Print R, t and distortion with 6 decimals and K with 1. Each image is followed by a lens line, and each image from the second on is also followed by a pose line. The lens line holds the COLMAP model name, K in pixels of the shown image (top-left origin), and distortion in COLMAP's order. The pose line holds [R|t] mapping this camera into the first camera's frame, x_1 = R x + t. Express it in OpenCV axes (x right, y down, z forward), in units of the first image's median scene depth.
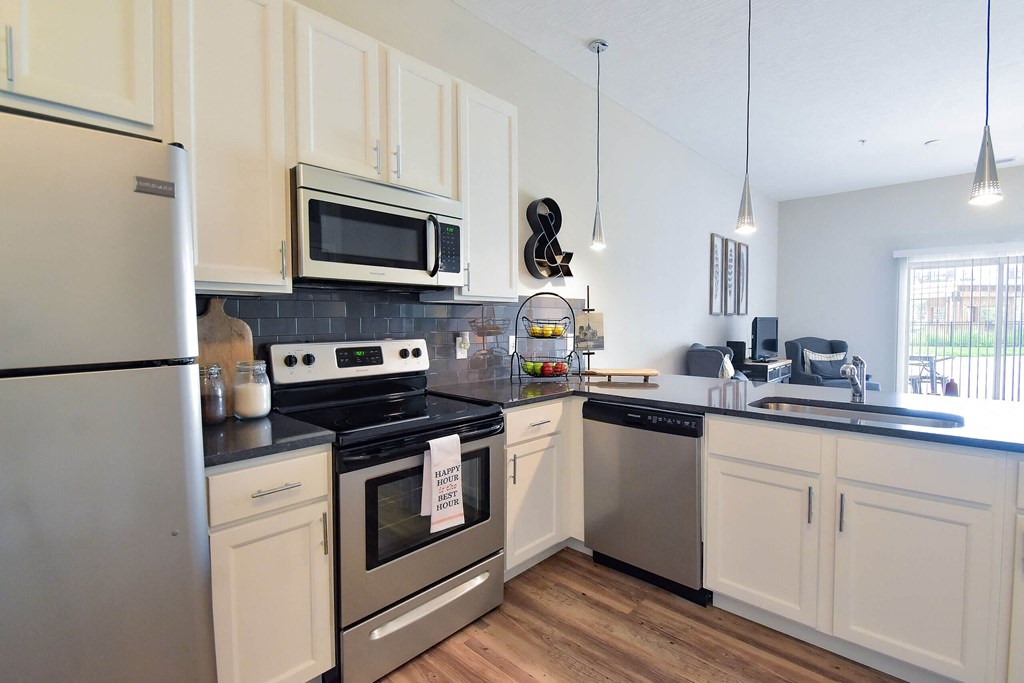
lens RADIAL K [[485.1, 0, 534.7], [0, 485.1, 338.7], [0, 0, 1]] dist [0.002548, -0.000135]
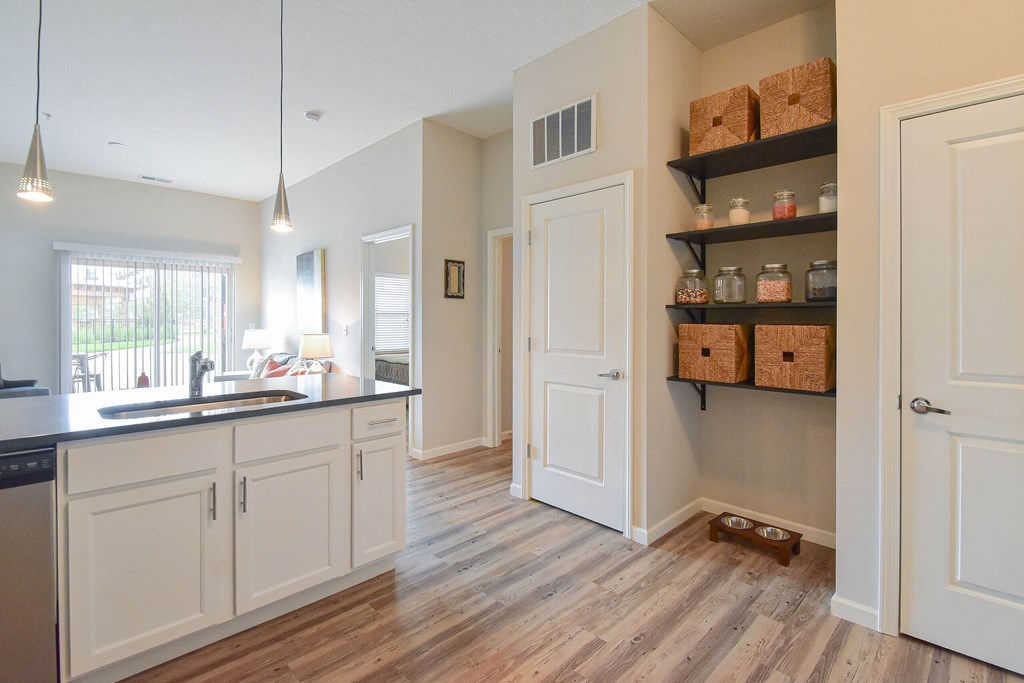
lens RADIAL K [[479.7, 0, 510.0], [0, 479.7, 319.6], [0, 0, 1]] dist [0.000504, -0.000056]
pose [[0.072547, -0.001721, 0.997364, -0.305129], [0.036588, 0.999330, -0.000937, -0.006116], [-0.996694, 0.036560, 0.072561, 0.253208]]
